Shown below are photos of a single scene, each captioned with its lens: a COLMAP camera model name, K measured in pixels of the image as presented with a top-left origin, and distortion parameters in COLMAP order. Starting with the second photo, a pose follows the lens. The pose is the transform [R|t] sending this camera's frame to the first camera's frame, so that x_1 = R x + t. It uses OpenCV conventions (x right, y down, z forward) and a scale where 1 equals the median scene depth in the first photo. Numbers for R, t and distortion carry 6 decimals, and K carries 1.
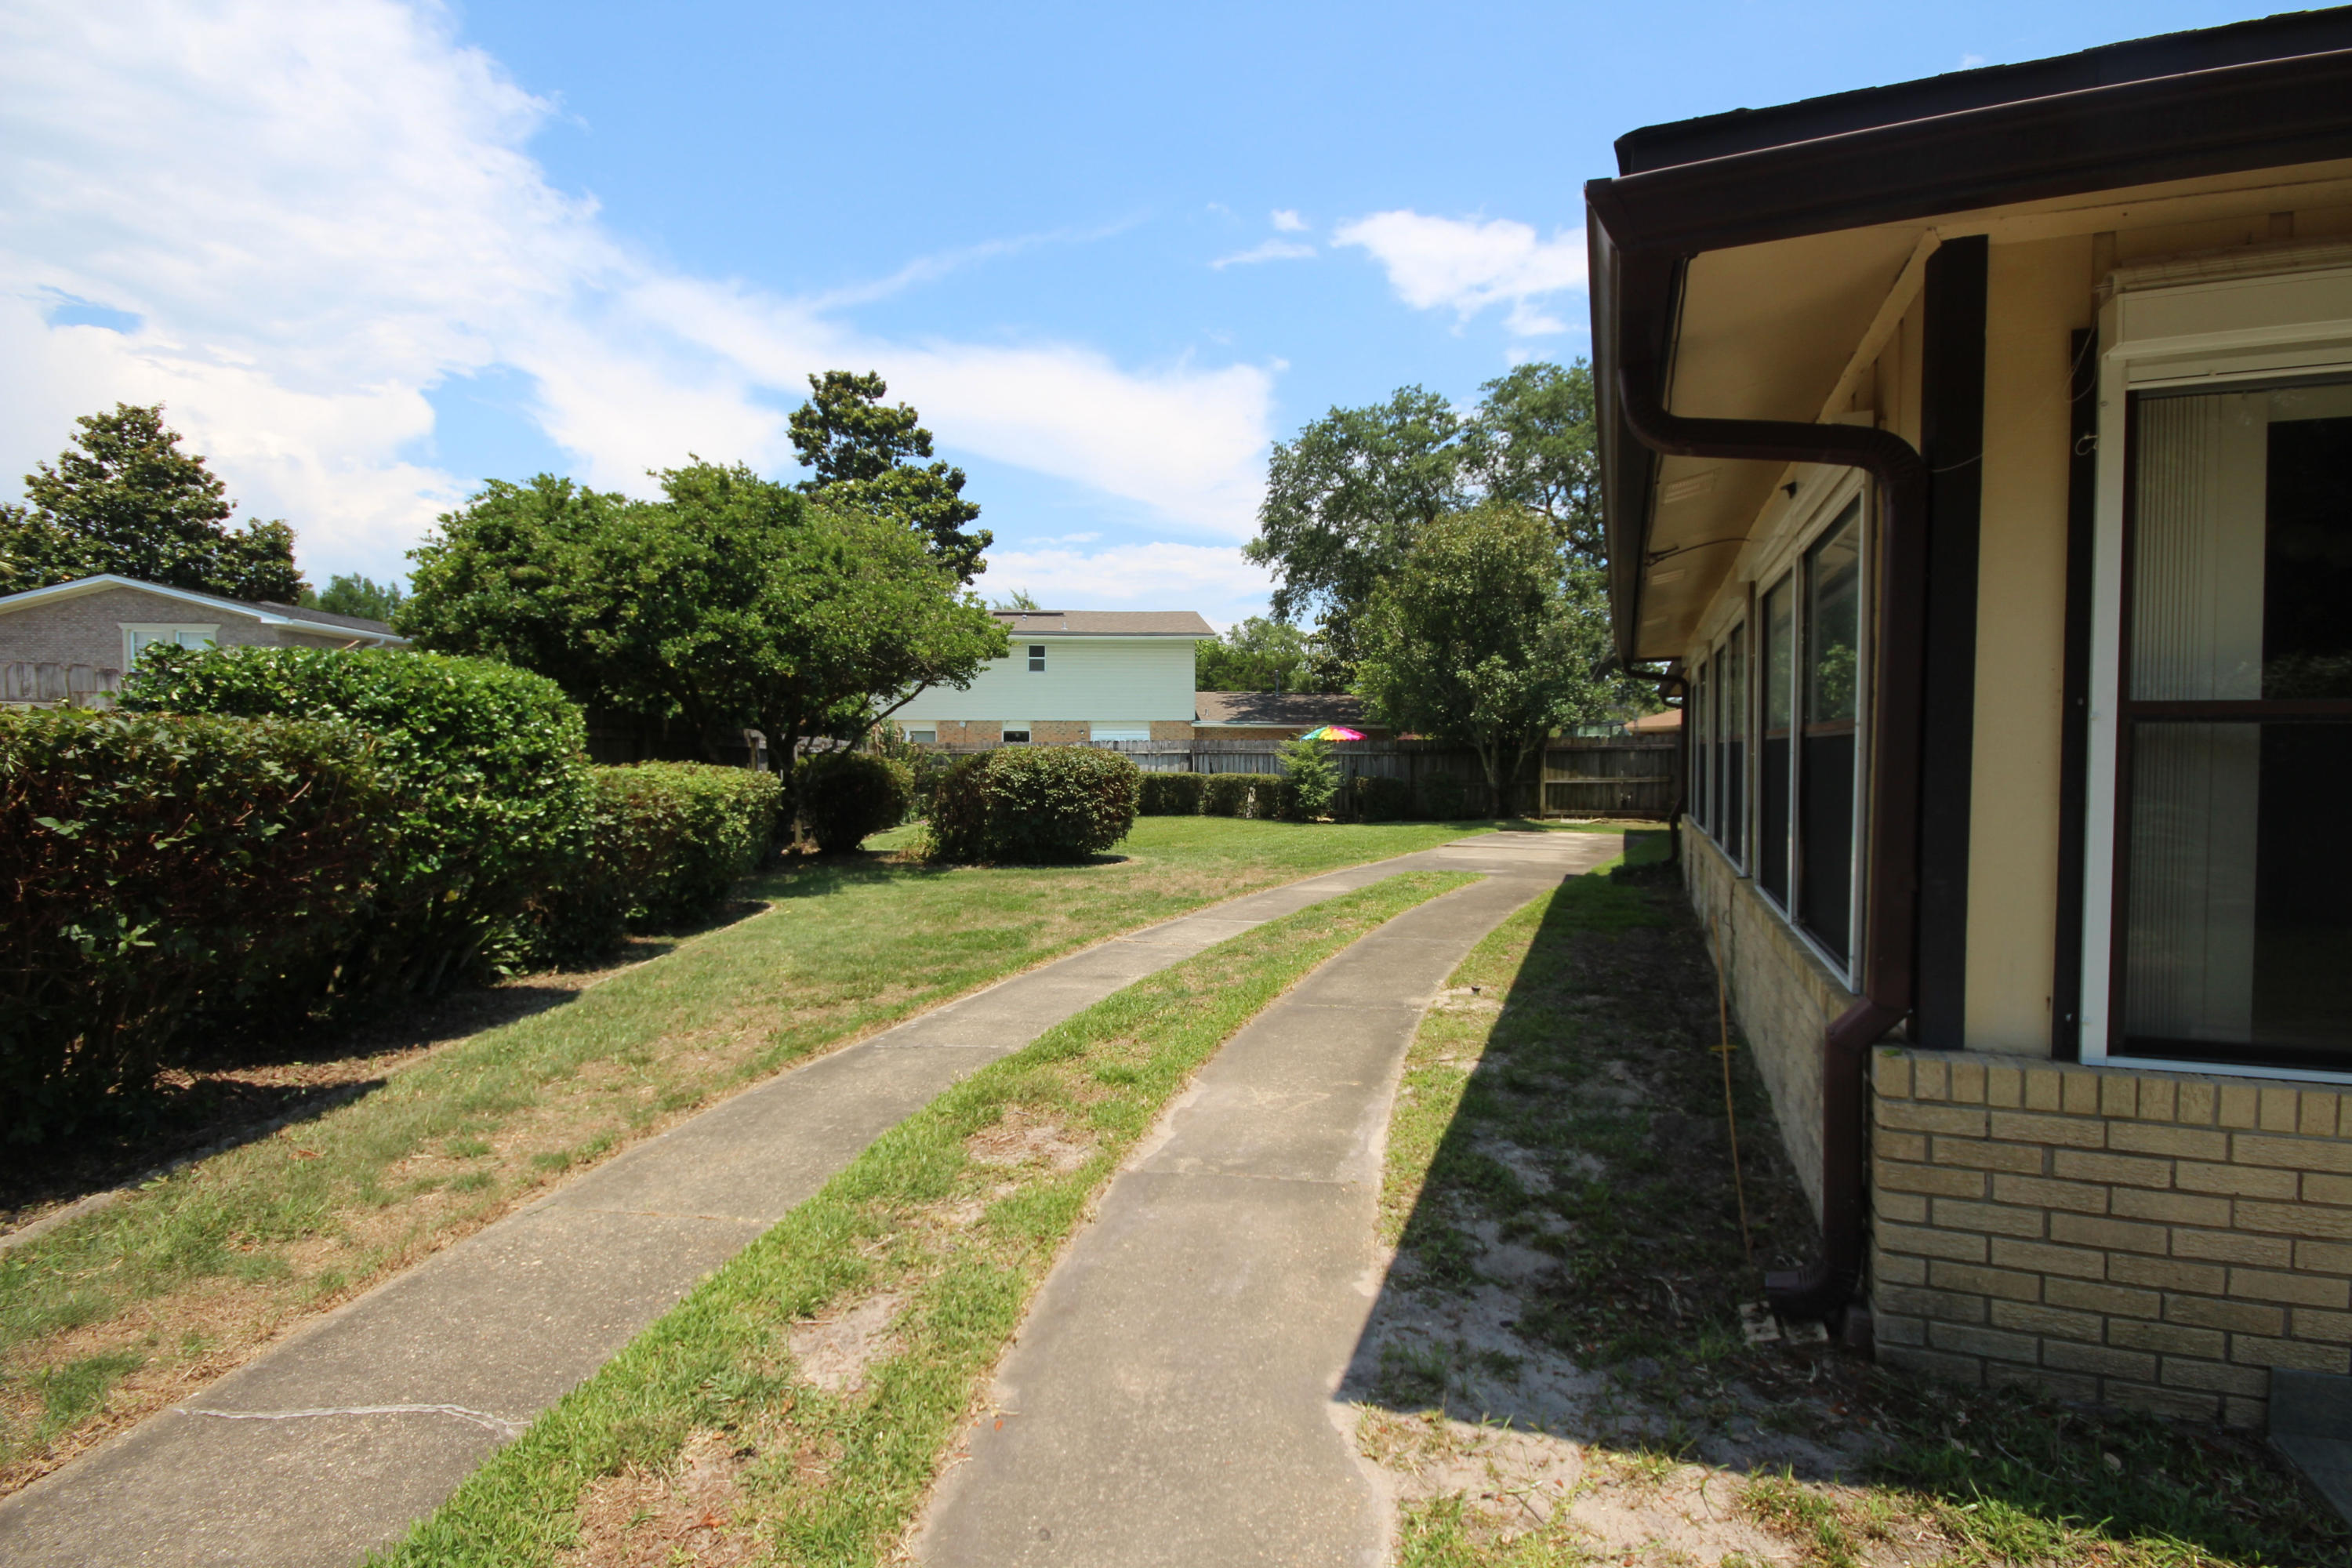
lens RADIAL K [[1085.6, 0, 1195.5], [0, 1085.6, 785.1], [0, 0, 1]] dist [-0.007642, -0.001927]
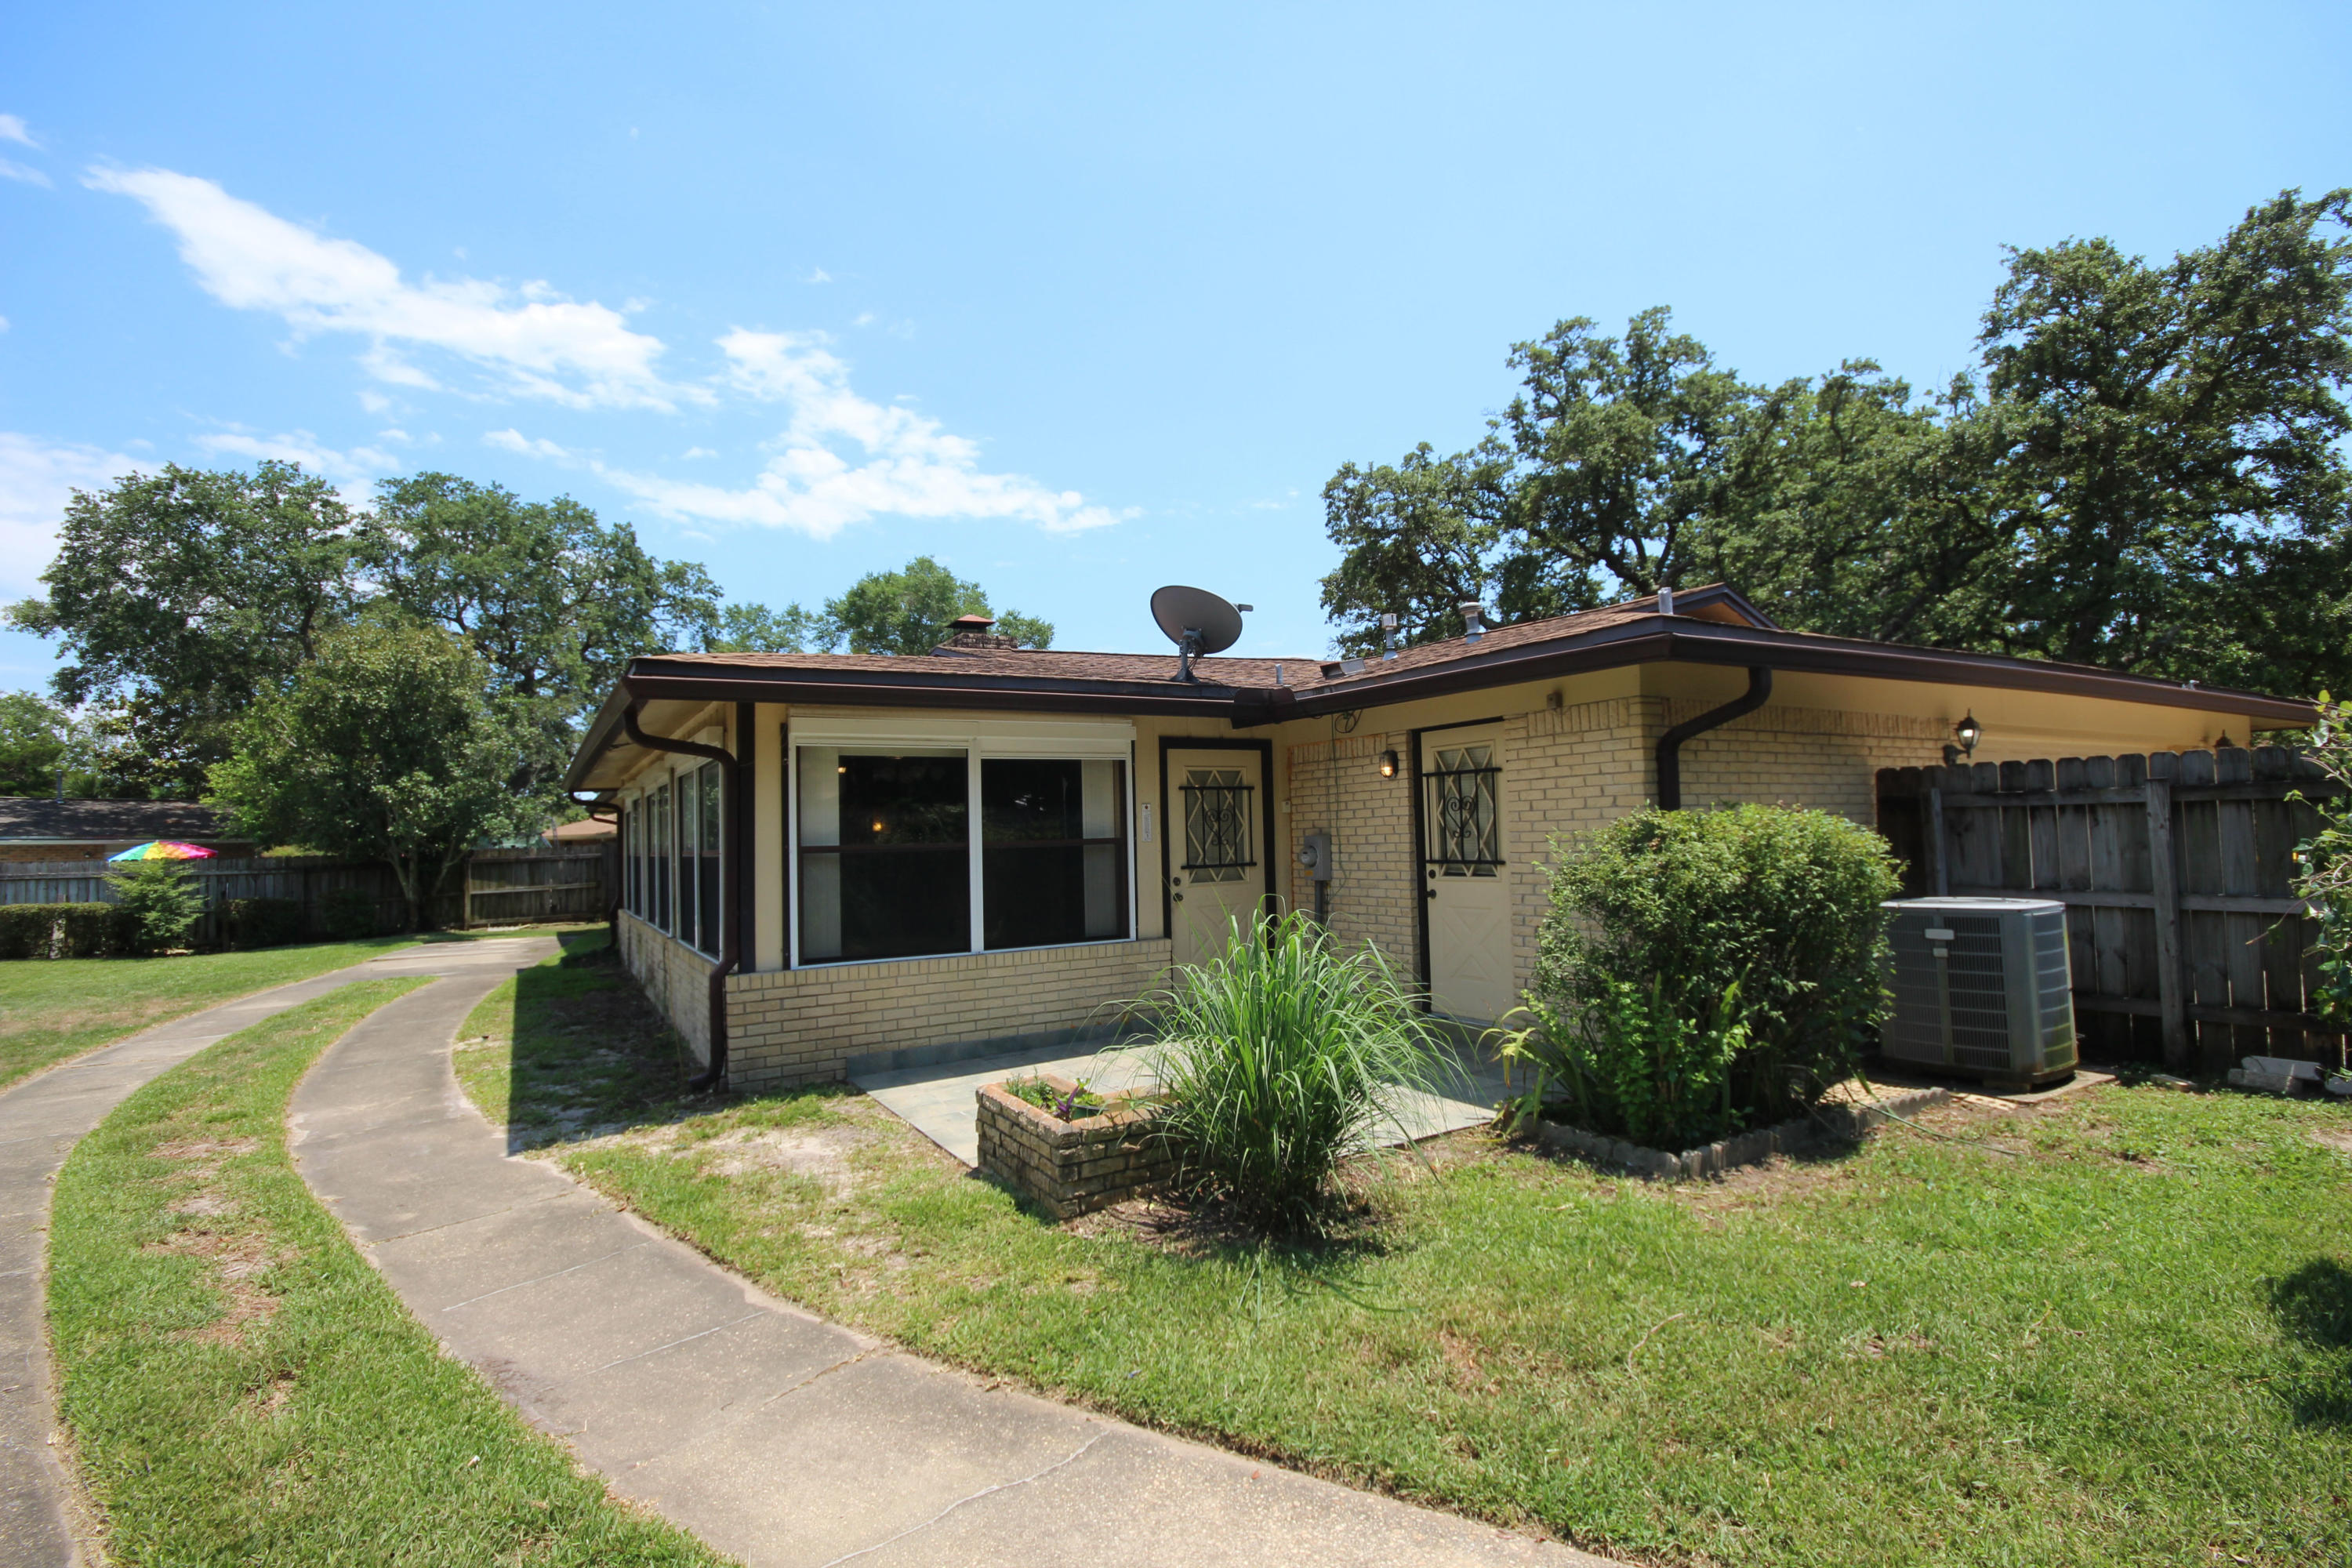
lens RADIAL K [[1085.6, 0, 1196.6], [0, 1085.6, 793.4], [0, 0, 1]] dist [-0.007642, -0.001927]
pose [[0.597425, 0.016755, 0.801750, -0.083334], [0.053480, 0.996724, -0.060680, 0.001510], [-0.800140, 0.079129, 0.594571, -0.155981]]
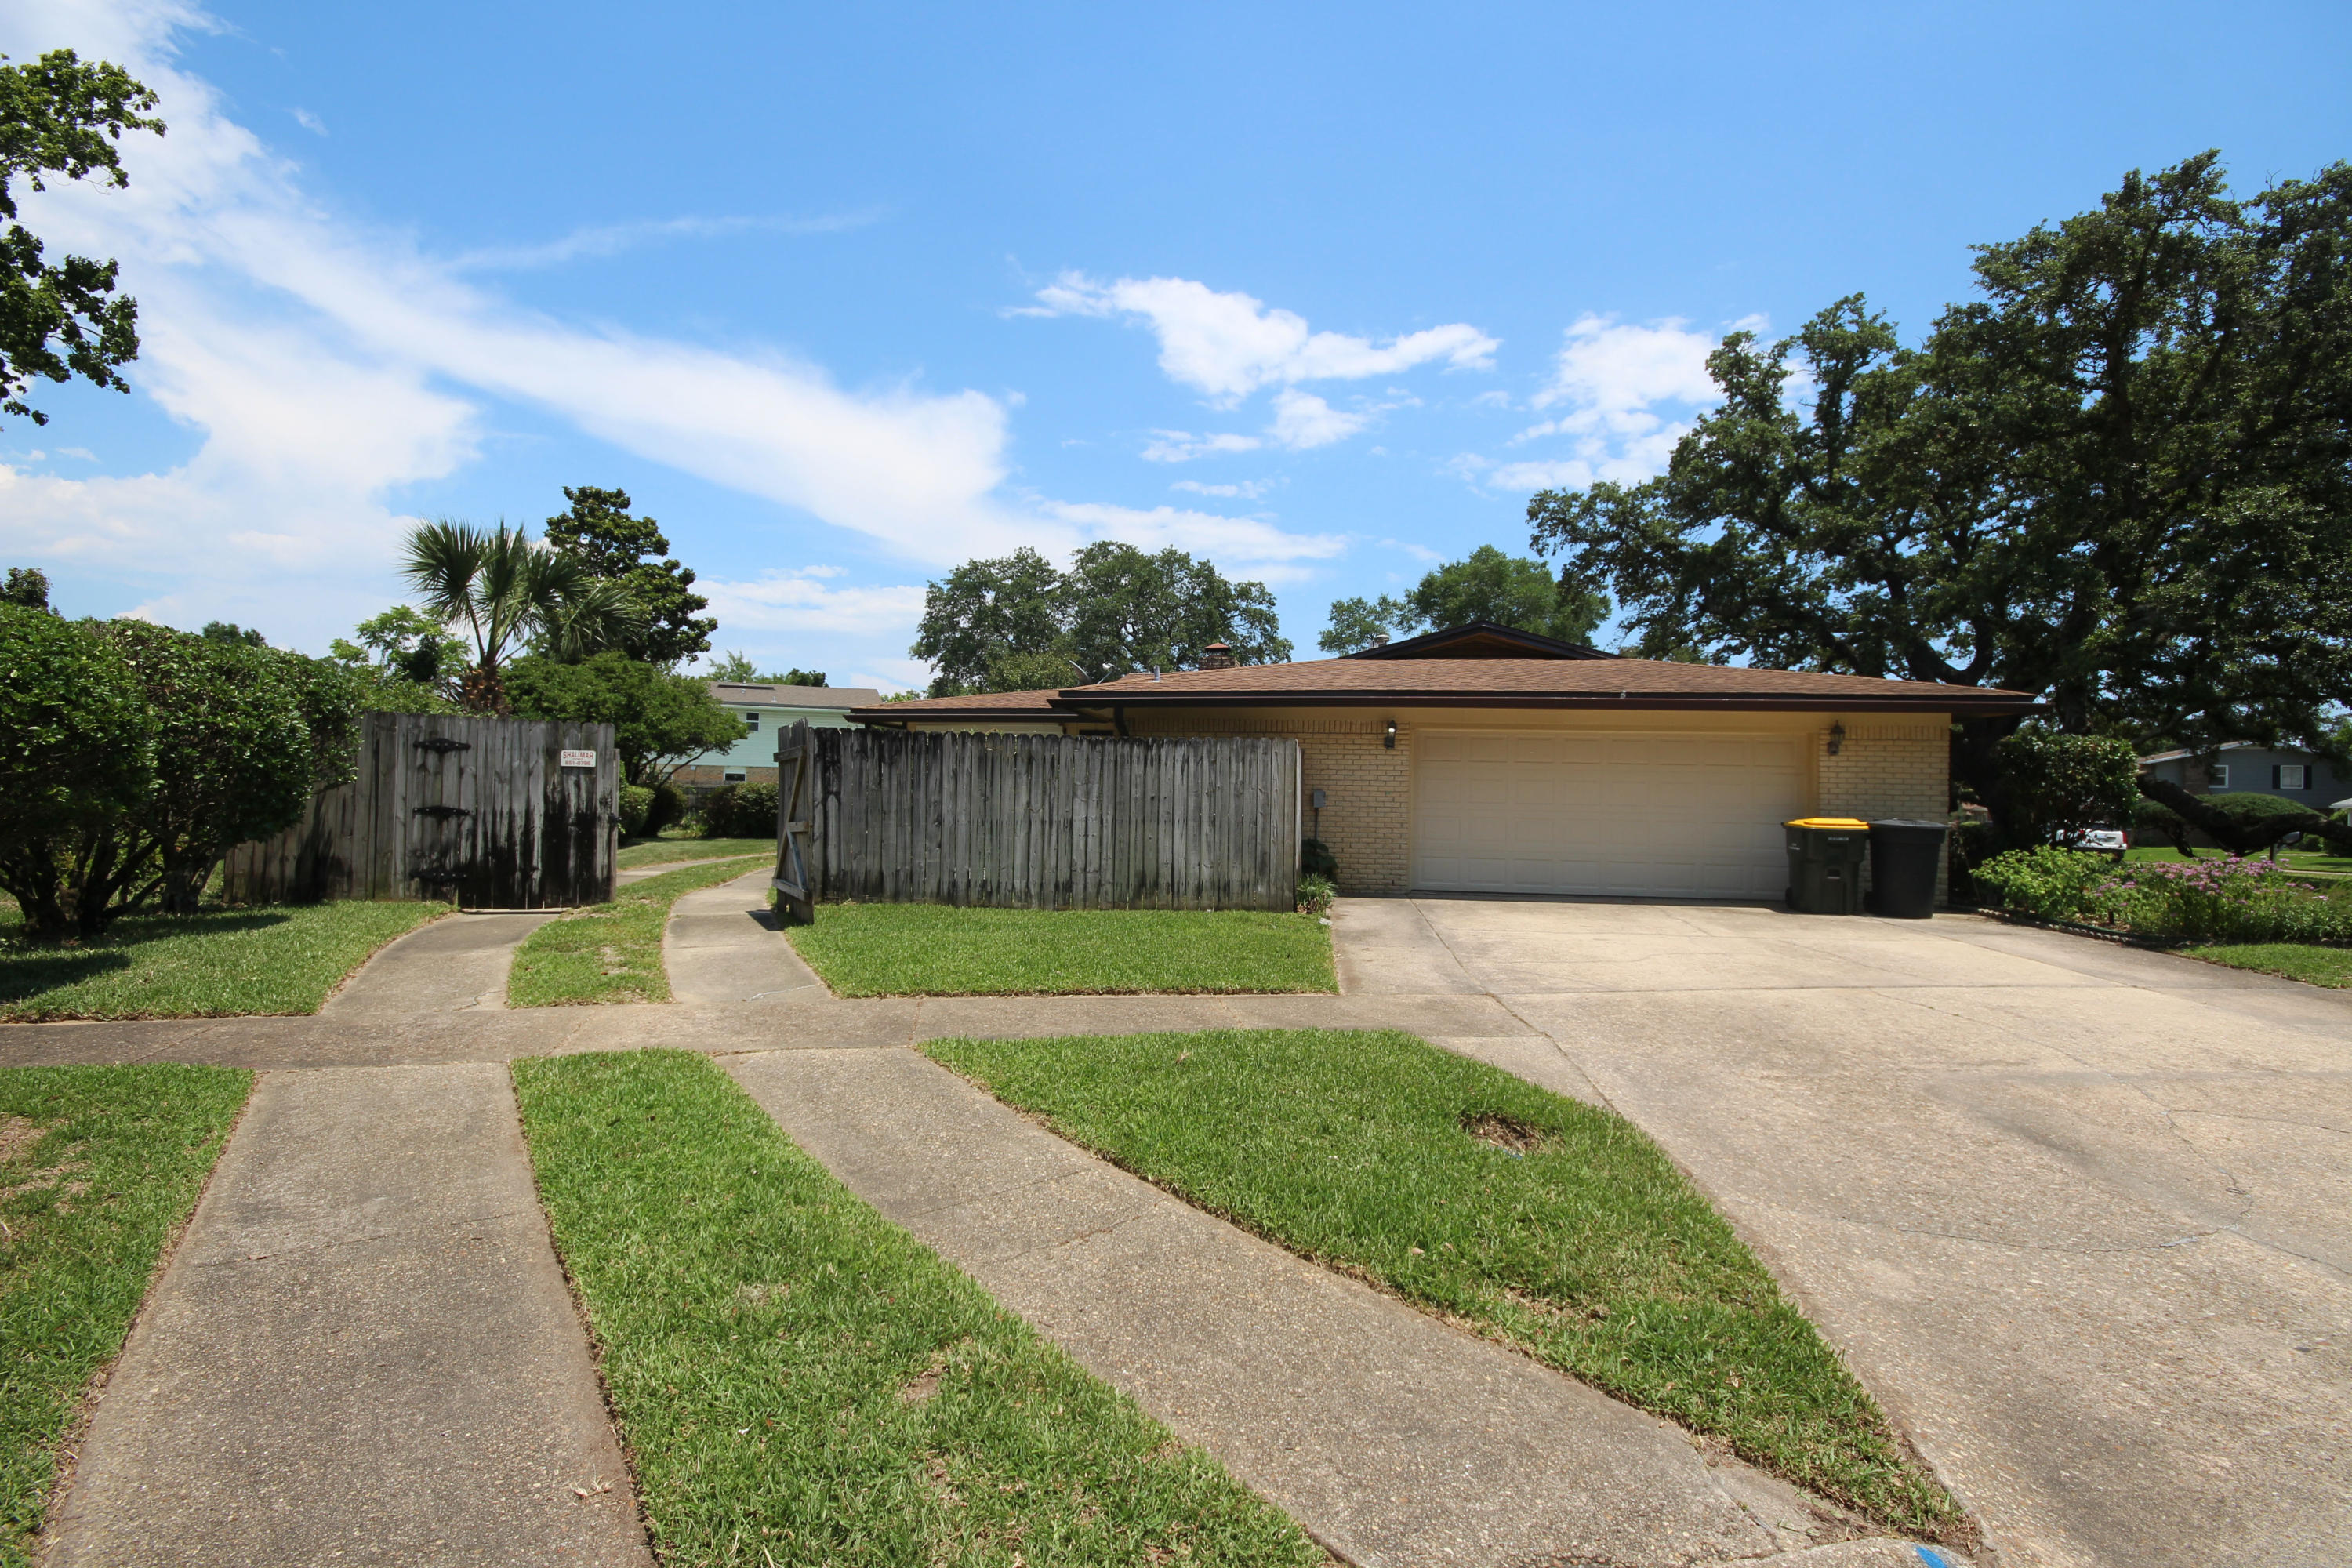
lens RADIAL K [[1085.6, 0, 1190.8], [0, 1085.6, 787.3], [0, 0, 1]] dist [-0.007642, -0.001927]
pose [[0.968408, 0.020449, 0.248531, 0.072463], [-0.009916, 0.999002, -0.043560, 0.030211], [-0.249174, 0.039720, 0.967644, -0.644134]]
